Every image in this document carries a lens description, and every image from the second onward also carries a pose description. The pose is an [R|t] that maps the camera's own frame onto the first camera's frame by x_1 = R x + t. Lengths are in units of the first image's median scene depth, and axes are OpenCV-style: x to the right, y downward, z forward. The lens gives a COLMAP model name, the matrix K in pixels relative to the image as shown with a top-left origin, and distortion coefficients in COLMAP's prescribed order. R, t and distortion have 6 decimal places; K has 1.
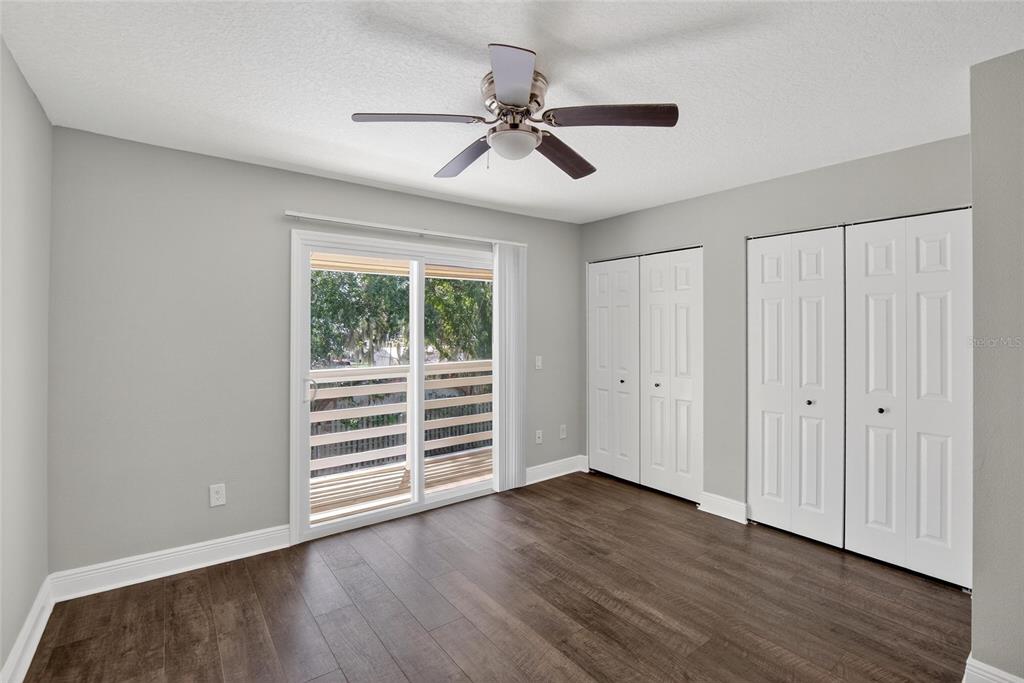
lens RADIAL K [[469.6, 0, 503.8], [0, 469.6, 321.4], [0, 0, 1]] dist [-0.044678, 0.013051]
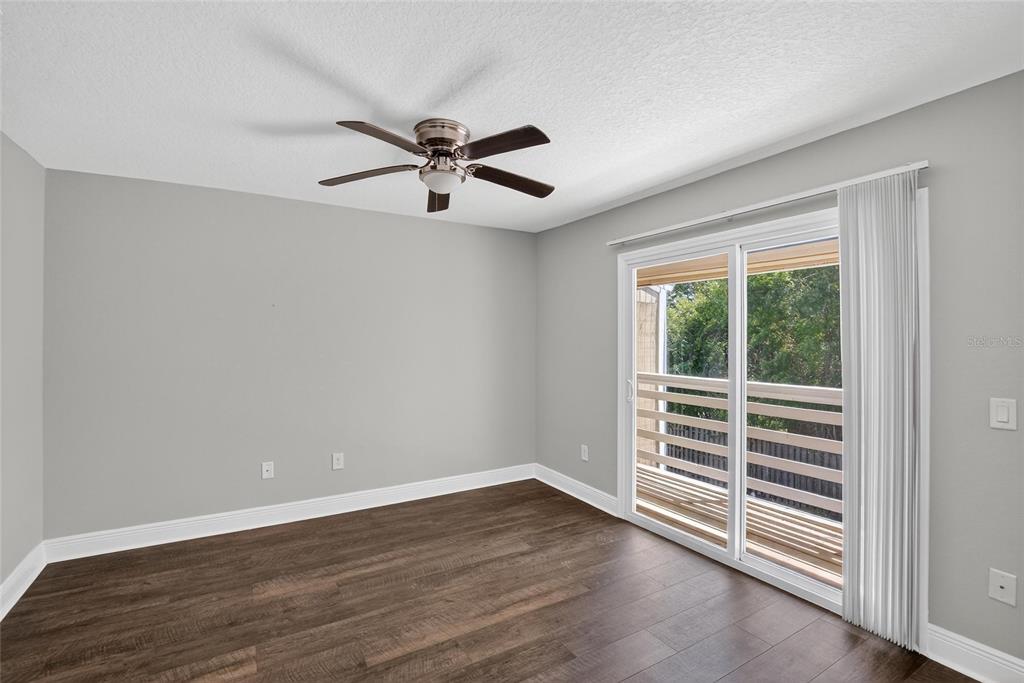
lens RADIAL K [[455.9, 0, 499.6], [0, 455.9, 341.2], [0, 0, 1]] dist [-0.033250, 0.004539]
pose [[-0.116957, 0.004305, -0.993128, 2.668738], [0.014354, 0.999893, 0.002643, 0.059318], [0.993033, -0.013947, -0.117007, 2.962449]]
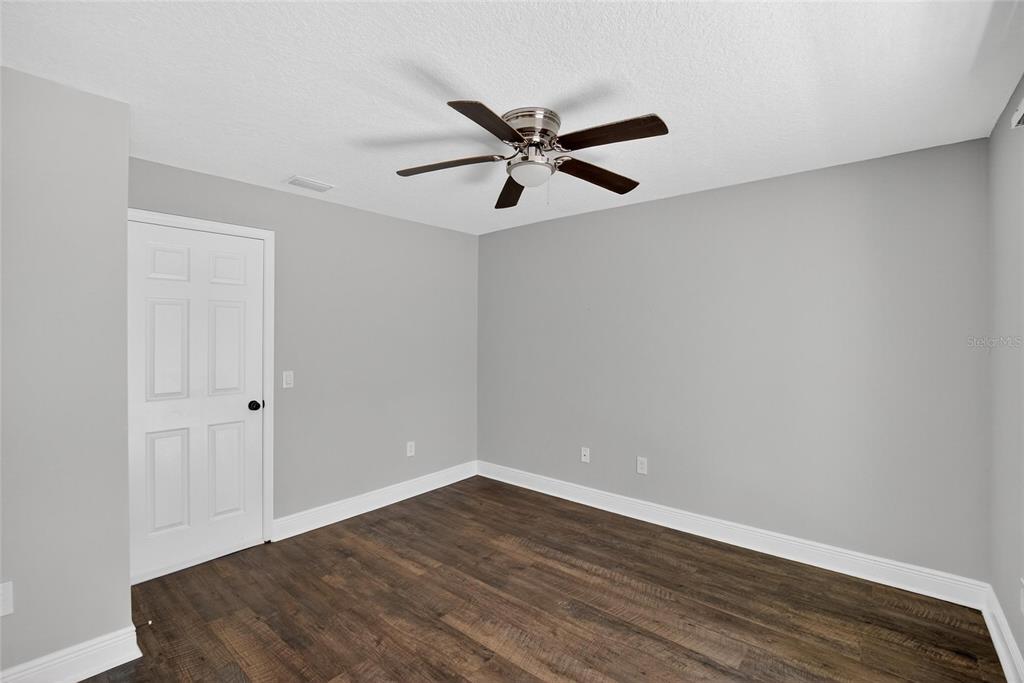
lens RADIAL K [[455.9, 0, 499.6], [0, 455.9, 341.2], [0, 0, 1]] dist [-0.033250, 0.004539]
pose [[-0.974501, -0.005041, -0.224325, 0.778385], [-0.004728, 0.999987, -0.001935, 0.062854], [0.224332, -0.000825, -0.974512, 4.682436]]
